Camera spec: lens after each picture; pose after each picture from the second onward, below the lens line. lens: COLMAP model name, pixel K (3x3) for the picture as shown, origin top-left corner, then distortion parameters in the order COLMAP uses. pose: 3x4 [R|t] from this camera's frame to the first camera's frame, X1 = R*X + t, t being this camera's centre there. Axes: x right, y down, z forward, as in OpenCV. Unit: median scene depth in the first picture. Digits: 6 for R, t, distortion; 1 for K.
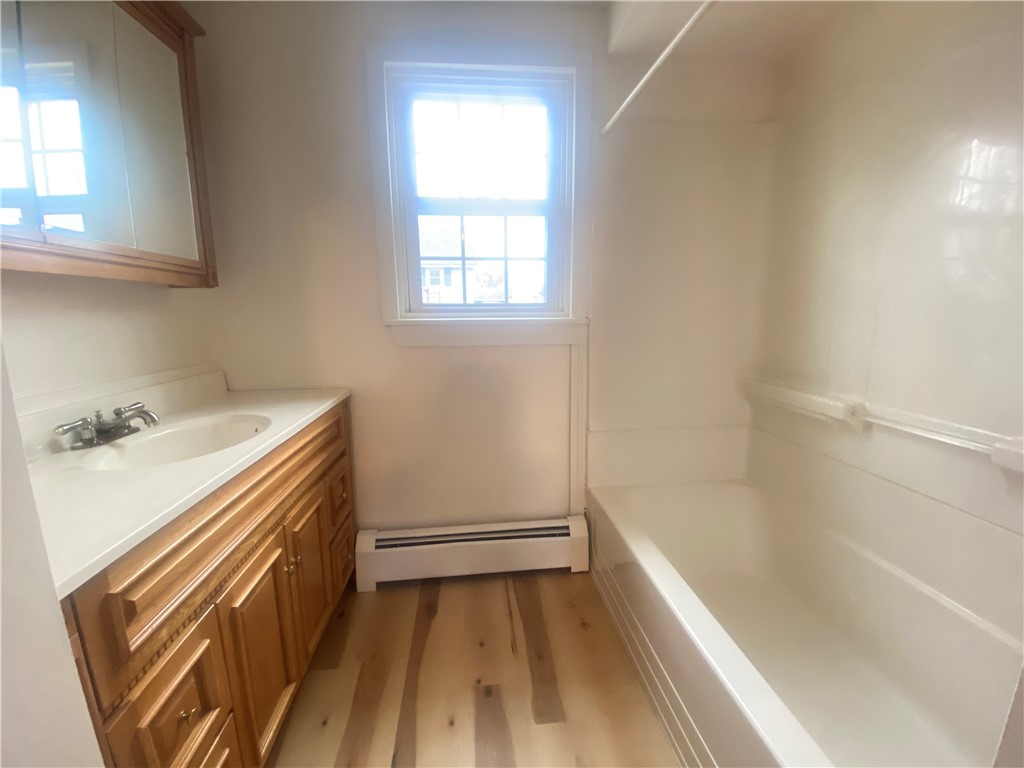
lens RADIAL K [[411.3, 0, 511.0], [0, 411.3, 384.5], [0, 0, 1]] dist [-0.004432, -0.000260]
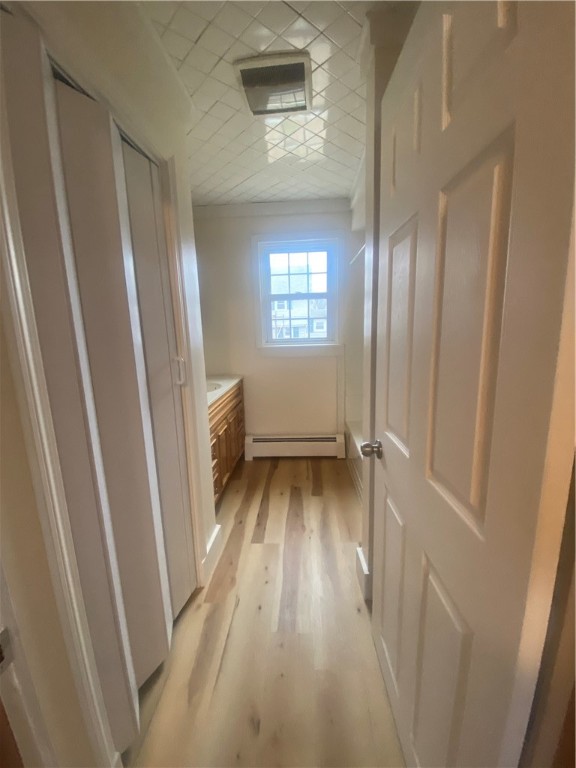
lens RADIAL K [[308.5, 0, 287.1], [0, 308.5, 382.8], [0, 0, 1]] dist [-0.004432, -0.000260]
pose [[0.986760, 0.009248, -0.161924, 0.154912], [-0.007102, 0.999879, 0.013823, 0.027666], [0.162032, -0.012490, 0.986706, -0.730797]]
